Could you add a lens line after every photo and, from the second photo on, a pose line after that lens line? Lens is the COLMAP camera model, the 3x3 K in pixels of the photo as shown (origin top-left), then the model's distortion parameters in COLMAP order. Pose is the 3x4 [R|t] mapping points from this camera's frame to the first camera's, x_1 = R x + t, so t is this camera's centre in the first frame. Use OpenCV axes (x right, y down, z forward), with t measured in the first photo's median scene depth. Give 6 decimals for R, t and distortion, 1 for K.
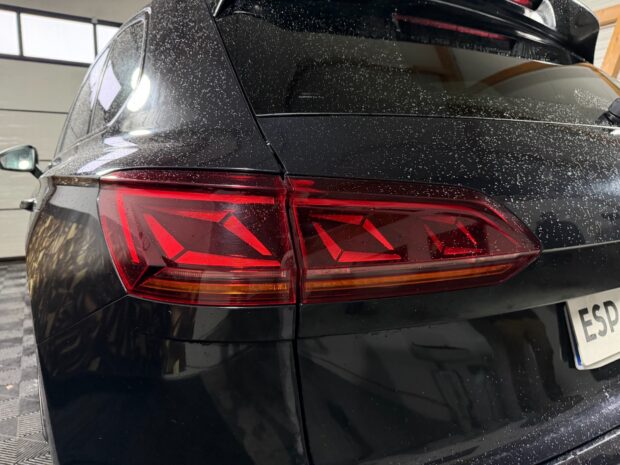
lens RADIAL K [[439.3, 0, 307.3], [0, 439.3, 238.8], [0, 0, 1]] dist [0.049971, -0.057949]
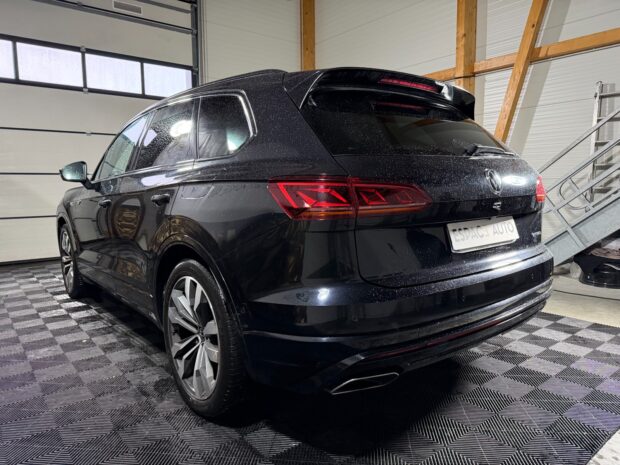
lens RADIAL K [[439.3, 0, 307.3], [0, 439.3, 235.9], [0, 0, 1]] dist [0.049971, -0.057949]
pose [[0.992574, -0.023074, 0.119431, -0.499576], [0.026945, 0.999159, -0.030899, 0.246571], [-0.118618, 0.033887, 0.992362, -1.362506]]
